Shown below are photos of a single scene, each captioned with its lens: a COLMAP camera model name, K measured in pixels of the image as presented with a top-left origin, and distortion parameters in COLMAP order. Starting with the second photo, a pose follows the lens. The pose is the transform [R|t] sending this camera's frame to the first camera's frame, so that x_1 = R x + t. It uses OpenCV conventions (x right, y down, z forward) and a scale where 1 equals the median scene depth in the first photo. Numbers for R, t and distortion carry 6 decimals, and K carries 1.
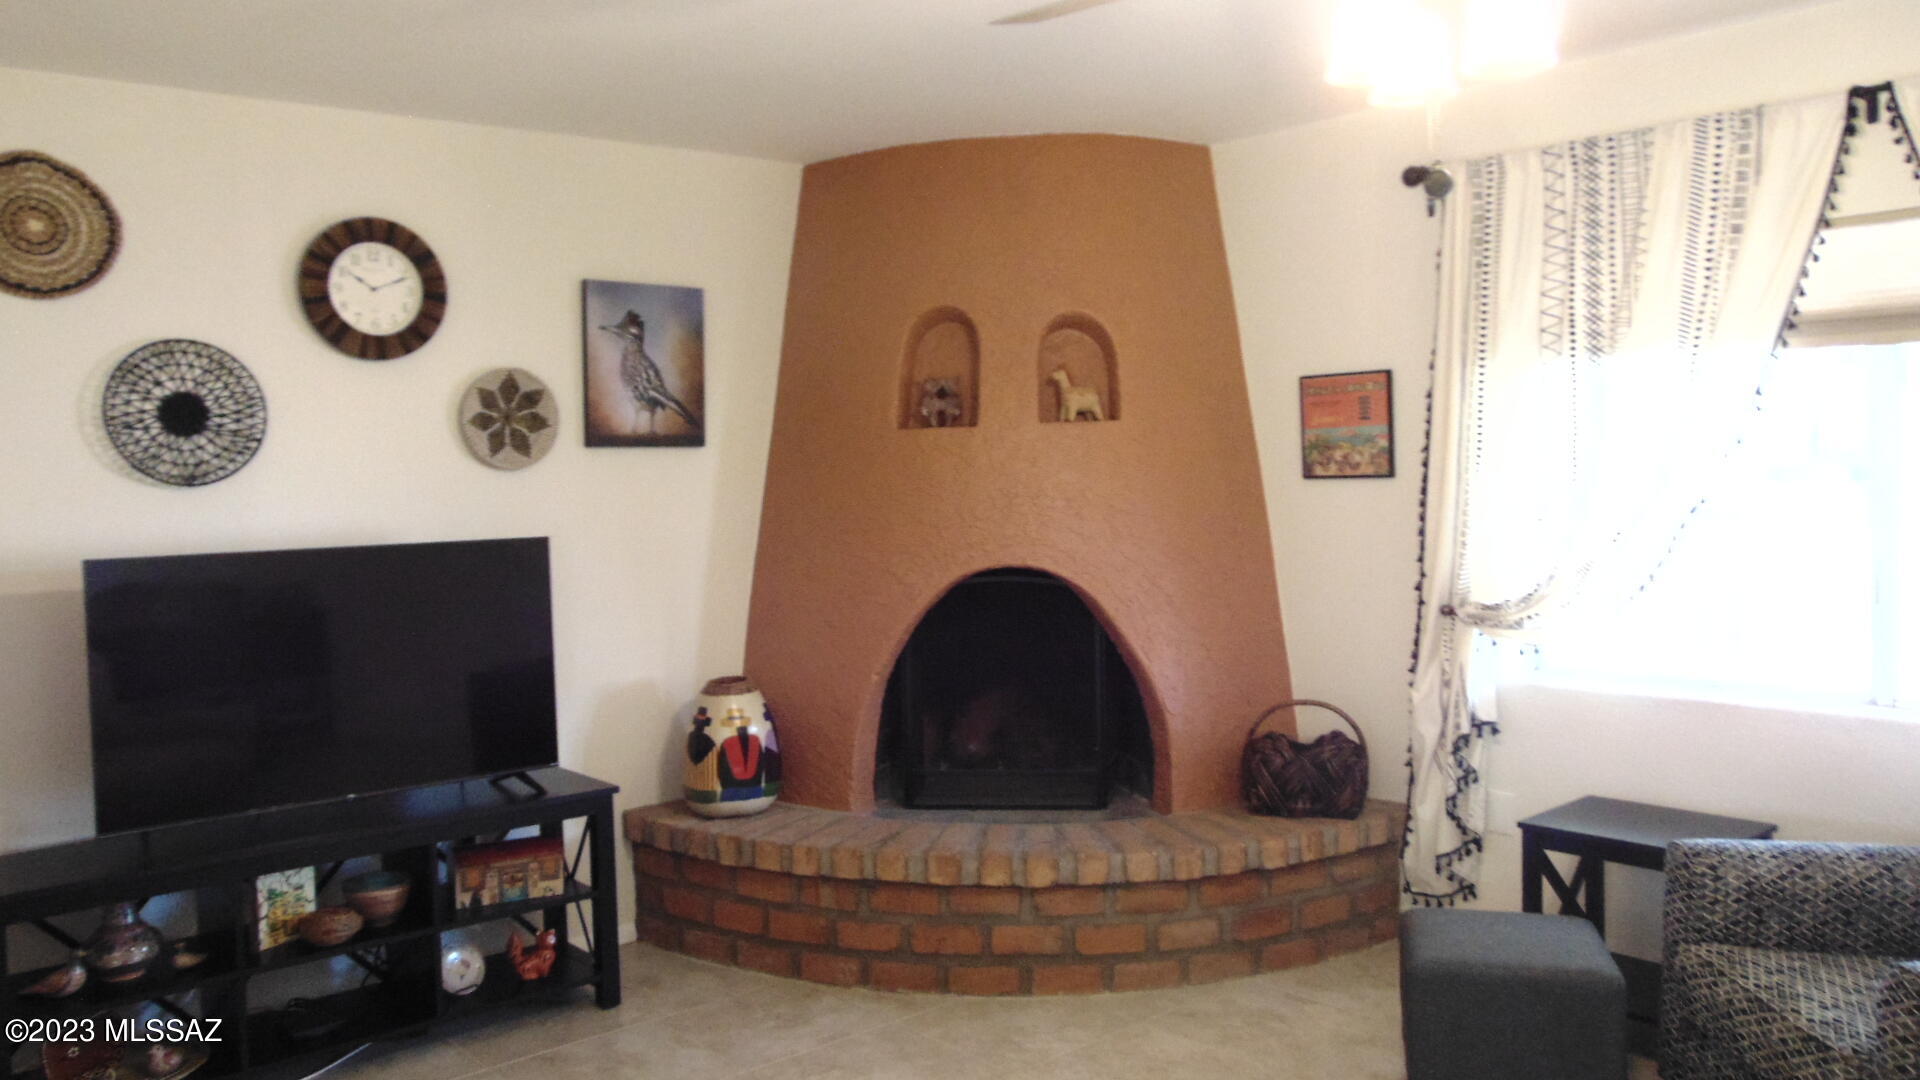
lens RADIAL K [[1452.1, 0, 960.0], [0, 1452.1, 540.0], [0, 0, 1]] dist [-0.023749, 0.047121]
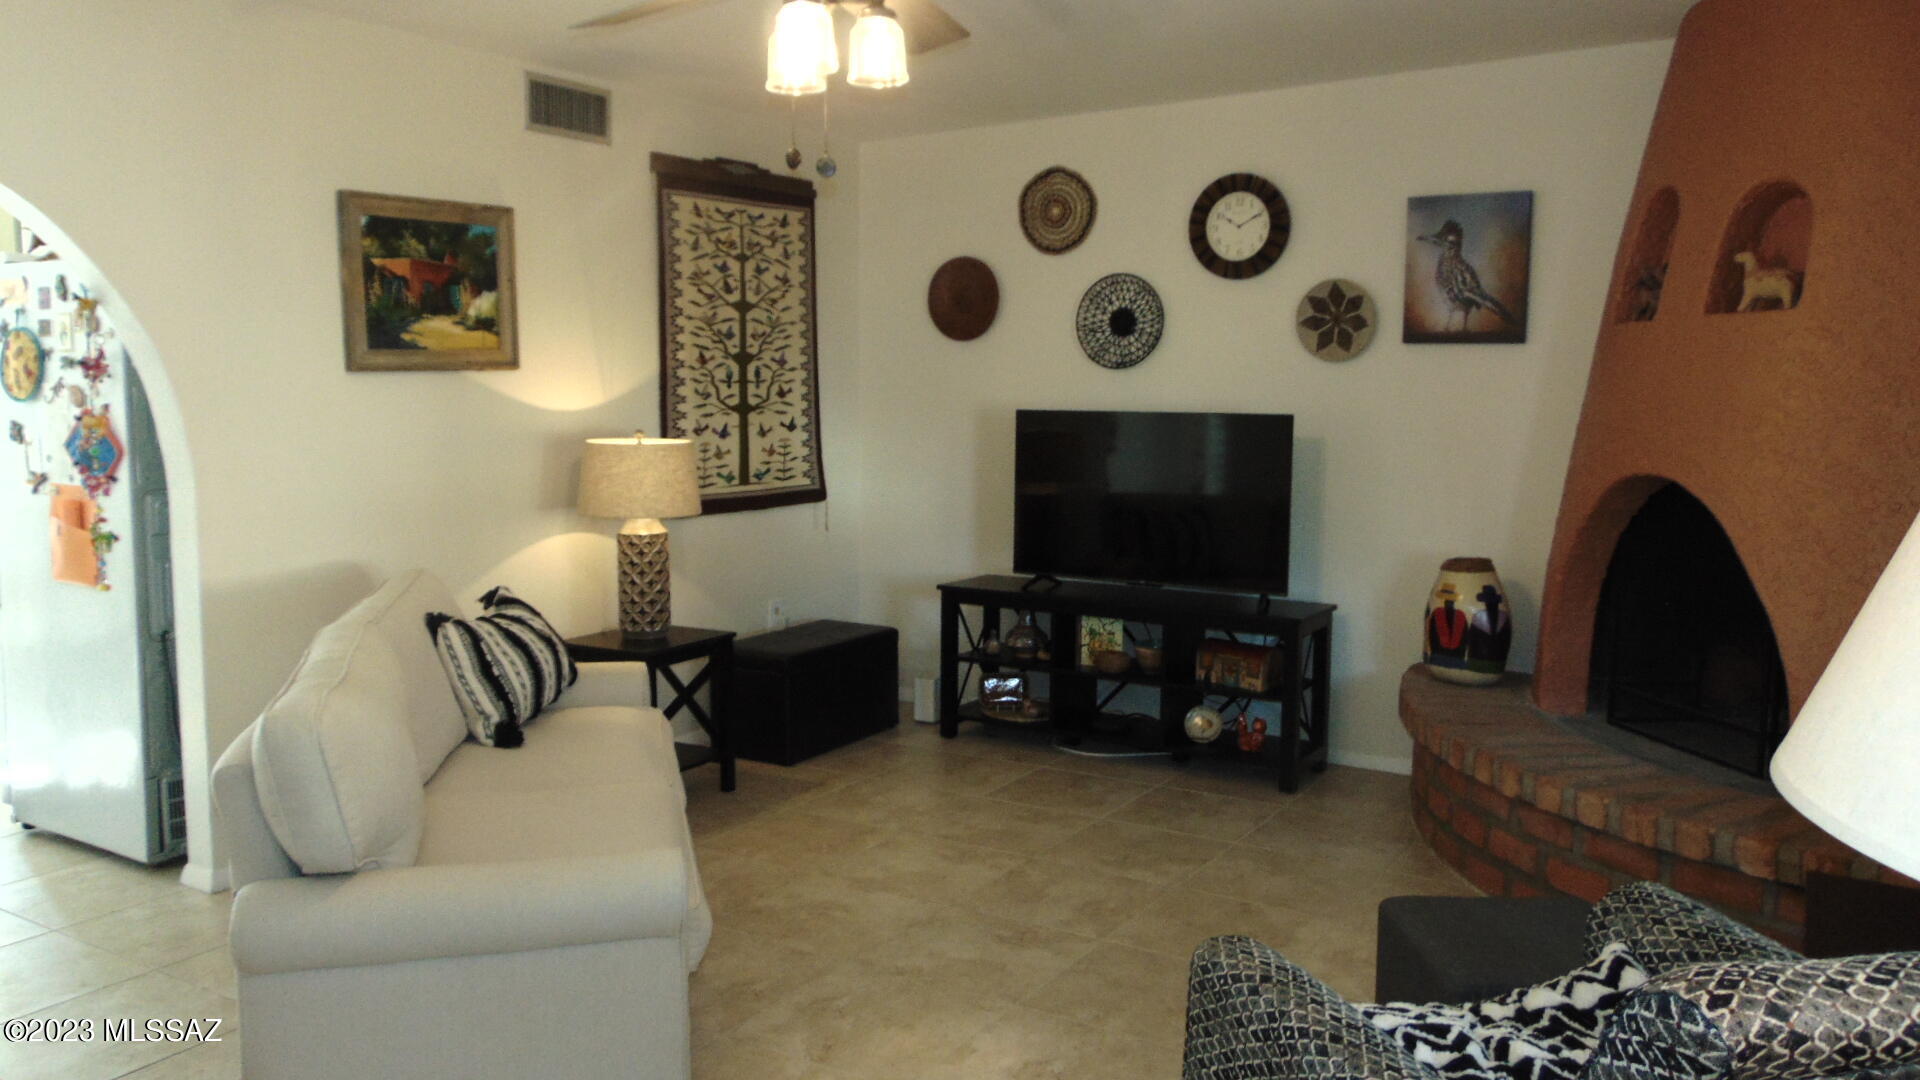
lens RADIAL K [[1452.1, 0, 960.0], [0, 1452.1, 540.0], [0, 0, 1]] dist [-0.023749, 0.047121]
pose [[0.289455, 0.127159, -0.948708, 0.803873], [-0.059737, 0.991604, 0.114683, -0.020713], [0.955326, 0.023477, 0.294621, 0.337453]]
